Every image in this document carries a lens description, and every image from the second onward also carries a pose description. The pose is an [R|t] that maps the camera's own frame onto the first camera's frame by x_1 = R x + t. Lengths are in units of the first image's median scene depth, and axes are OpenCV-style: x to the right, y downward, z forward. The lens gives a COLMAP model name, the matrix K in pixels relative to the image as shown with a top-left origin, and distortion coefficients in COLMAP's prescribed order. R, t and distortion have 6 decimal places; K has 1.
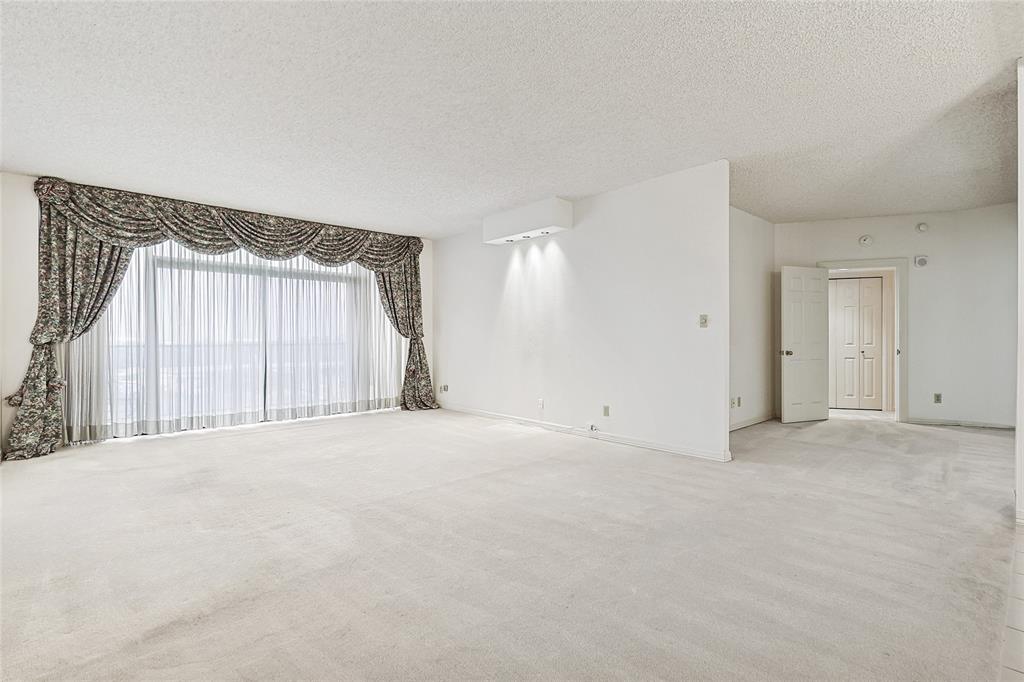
lens RADIAL K [[480.0, 0, 522.0], [0, 480.0, 340.1], [0, 0, 1]] dist [0.010017, -0.000143]
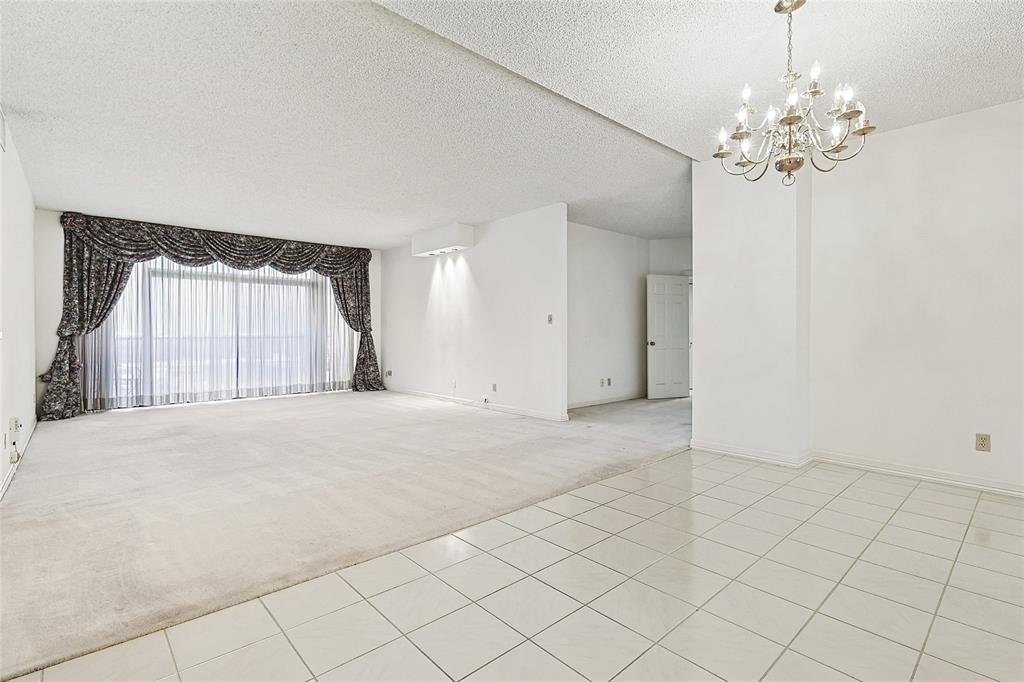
lens RADIAL K [[480.0, 0, 517.1], [0, 480.0, 332.6], [0, 0, 1]] dist [0.010017, -0.000143]
pose [[0.999995, -0.000123, -0.003032, 0.206250], [0.000113, 0.999994, -0.003493, 0.002118], [0.003032, 0.003492, 0.999989, -0.263116]]
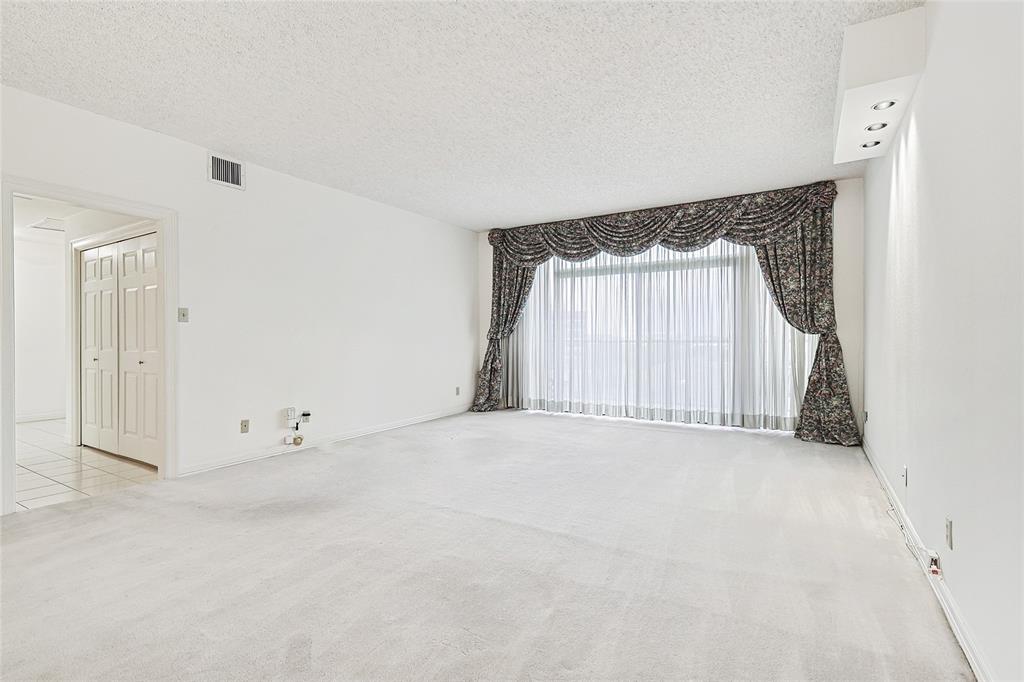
lens RADIAL K [[480.0, 0, 508.4], [0, 480.0, 340.2], [0, 0, 1]] dist [0.010017, -0.000143]
pose [[0.269873, 0.009890, -0.962845, 0.379449], [0.002921, 0.999934, 0.011090, -0.004685], [0.962892, -0.005806, 0.269826, 0.498428]]
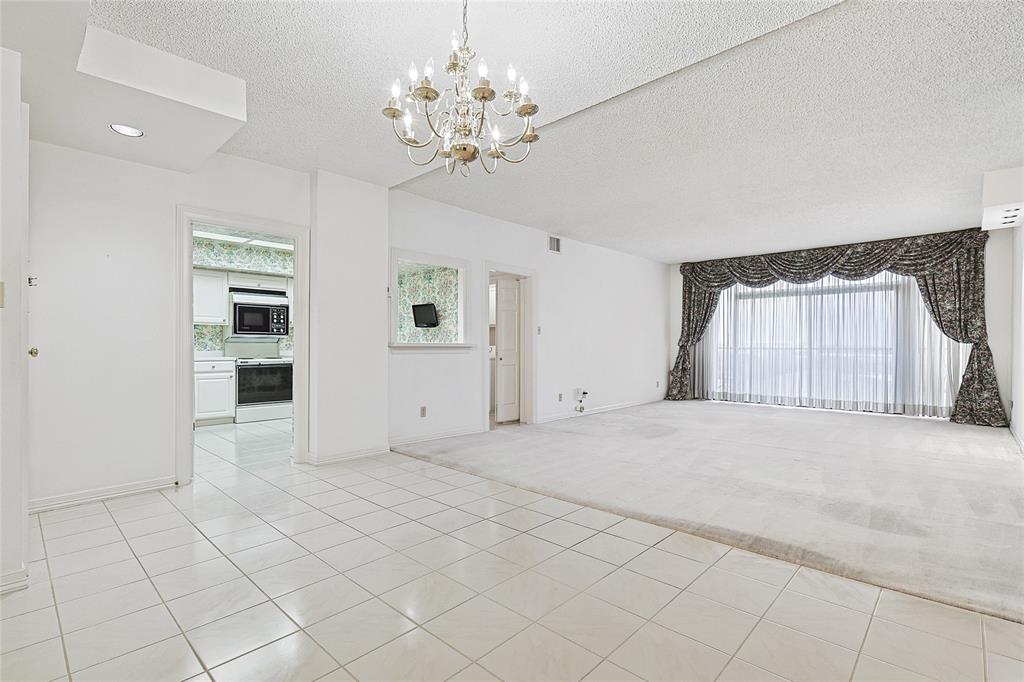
lens RADIAL K [[480.0, 0, 512.9], [0, 480.0, 347.4], [0, 0, 1]] dist [0.010017, -0.000143]
pose [[0.077134, 0.010389, -0.996967, 0.743810], [-0.001641, 0.999946, 0.010293, -0.004859], [0.997019, 0.000842, 0.077147, 0.109529]]
